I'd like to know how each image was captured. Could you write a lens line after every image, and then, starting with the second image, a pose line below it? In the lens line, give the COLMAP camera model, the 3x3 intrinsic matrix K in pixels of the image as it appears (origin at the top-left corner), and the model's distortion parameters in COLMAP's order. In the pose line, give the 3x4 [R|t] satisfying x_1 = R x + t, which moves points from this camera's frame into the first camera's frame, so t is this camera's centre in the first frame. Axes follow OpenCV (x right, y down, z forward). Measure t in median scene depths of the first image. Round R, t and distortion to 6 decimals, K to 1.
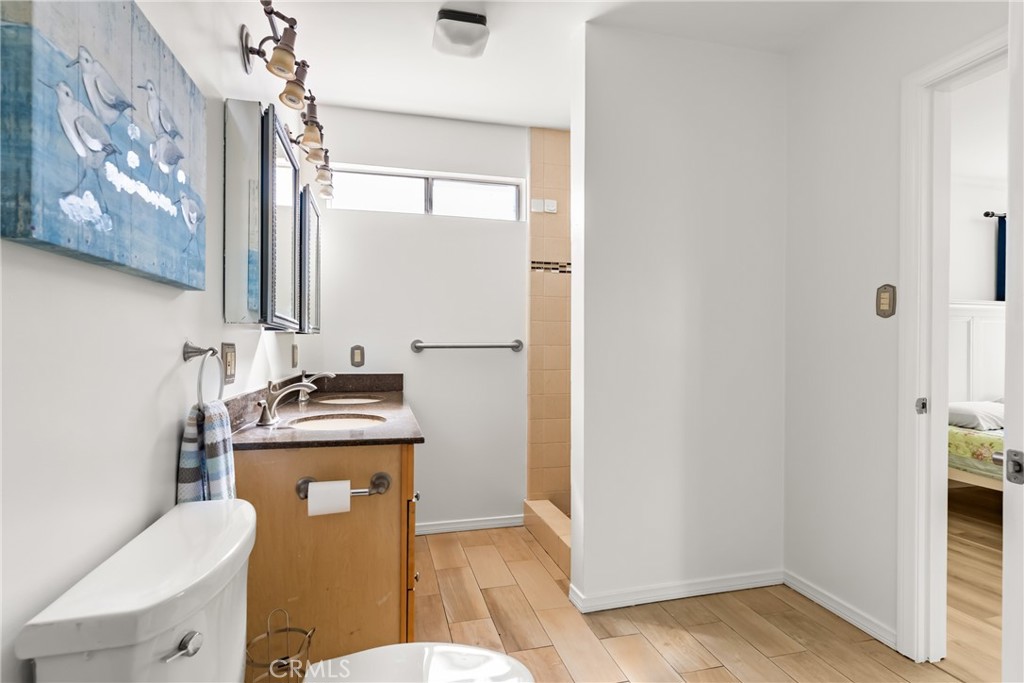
lens RADIAL K [[516.9, 0, 506.1], [0, 516.9, 345.5], [0, 0, 1]] dist [-0.003228, 0.001323]
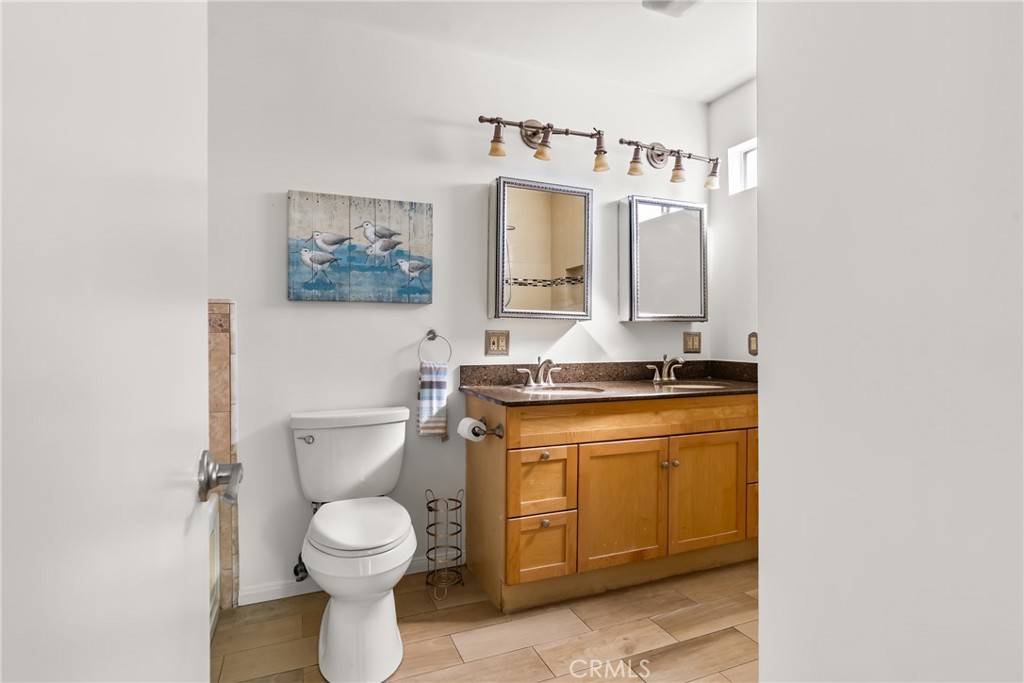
lens RADIAL K [[516.9, 0, 506.6], [0, 516.9, 336.5], [0, 0, 1]] dist [-0.003228, 0.001323]
pose [[0.128263, -0.000040, -0.991740, 0.738039], [-0.001289, 0.999999, -0.000207, 0.009981], [0.991739, 0.001305, 0.128263, 0.550903]]
